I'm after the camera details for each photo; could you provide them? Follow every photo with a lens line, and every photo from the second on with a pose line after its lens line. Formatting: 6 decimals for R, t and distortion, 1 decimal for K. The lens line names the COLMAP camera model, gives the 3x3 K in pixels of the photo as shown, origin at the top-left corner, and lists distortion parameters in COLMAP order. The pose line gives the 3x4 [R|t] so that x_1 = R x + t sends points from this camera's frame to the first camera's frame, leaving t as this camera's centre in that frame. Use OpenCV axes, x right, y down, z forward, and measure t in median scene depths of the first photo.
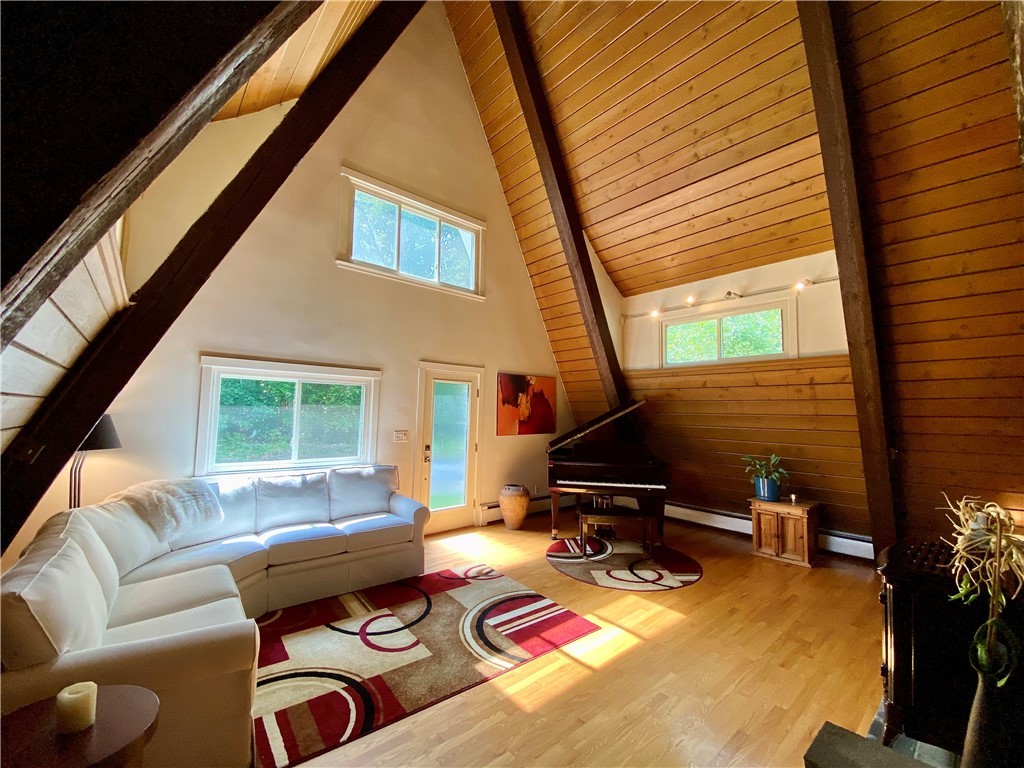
lens RADIAL K [[414.8, 0, 512.0], [0, 414.8, 384.0], [0, 0, 1]] dist [0.057964, -0.041525]
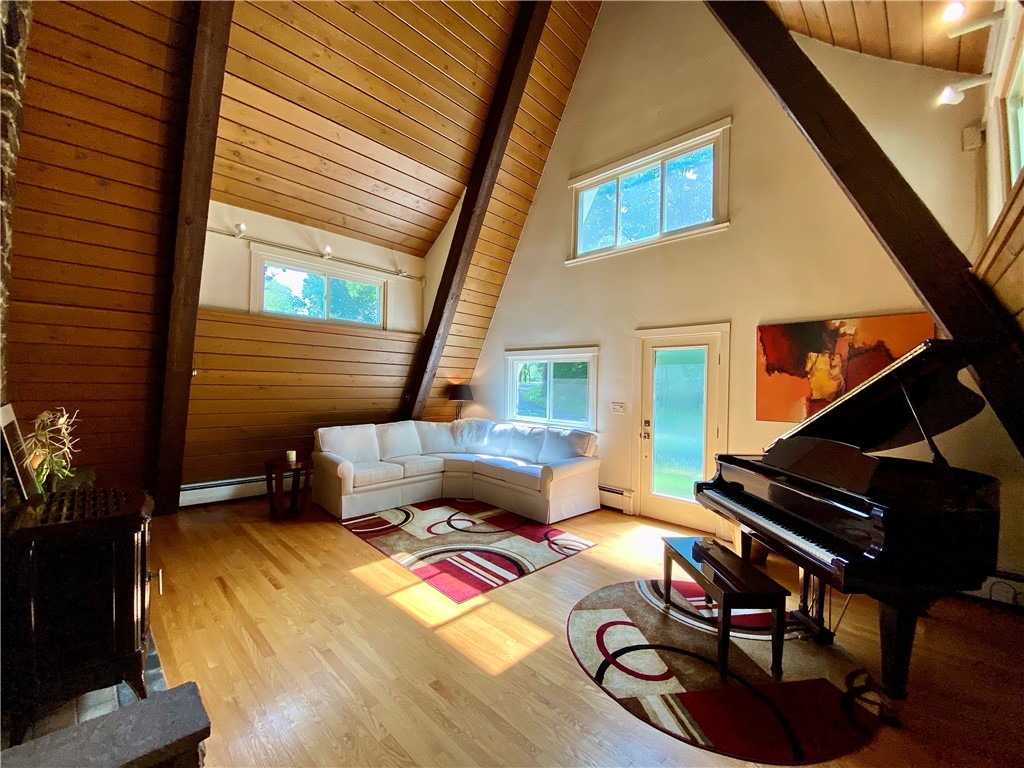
lens RADIAL K [[414.8, 0, 512.0], [0, 414.8, 384.0], [0, 0, 1]] dist [0.057964, -0.041525]
pose [[0.096706, -0.017324, -0.995162, 0.873851], [0.047539, 0.998788, -0.012768, 0.082328], [0.994177, -0.046075, 0.097412, 0.789302]]
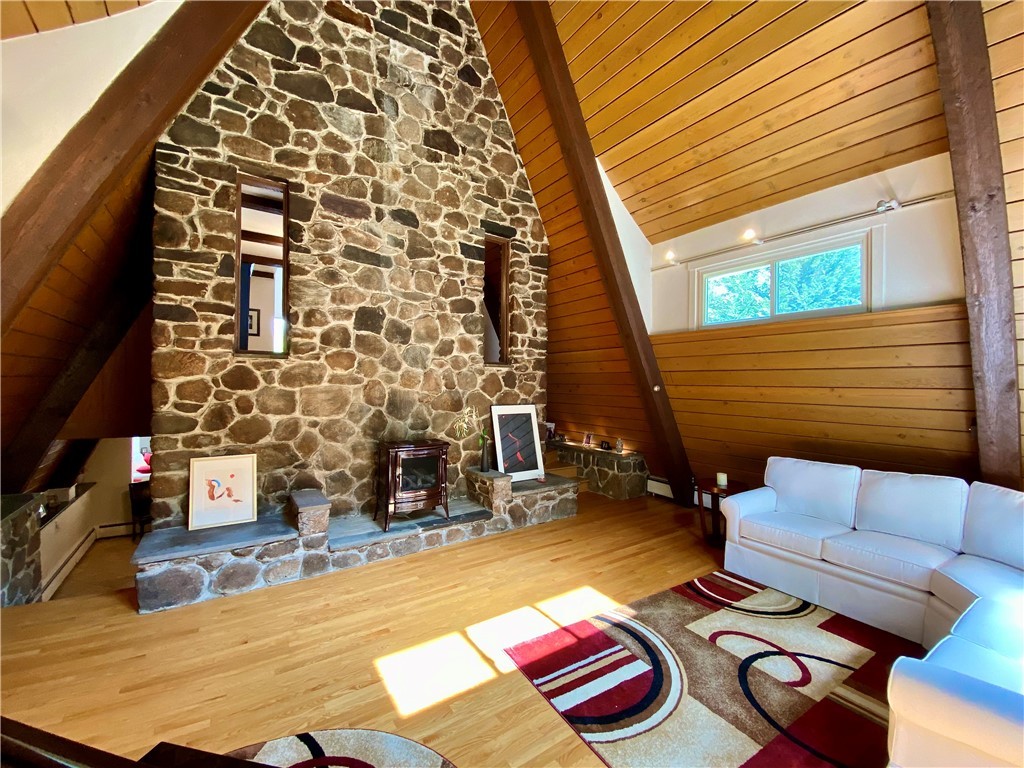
lens RADIAL K [[414.8, 0, 512.0], [0, 414.8, 384.0], [0, 0, 1]] dist [0.057964, -0.041525]
pose [[-0.993313, -0.030775, 0.111271, 0.087022], [-0.038386, 0.997020, -0.066920, 0.090657], [-0.108880, -0.070744, -0.991534, 1.388695]]
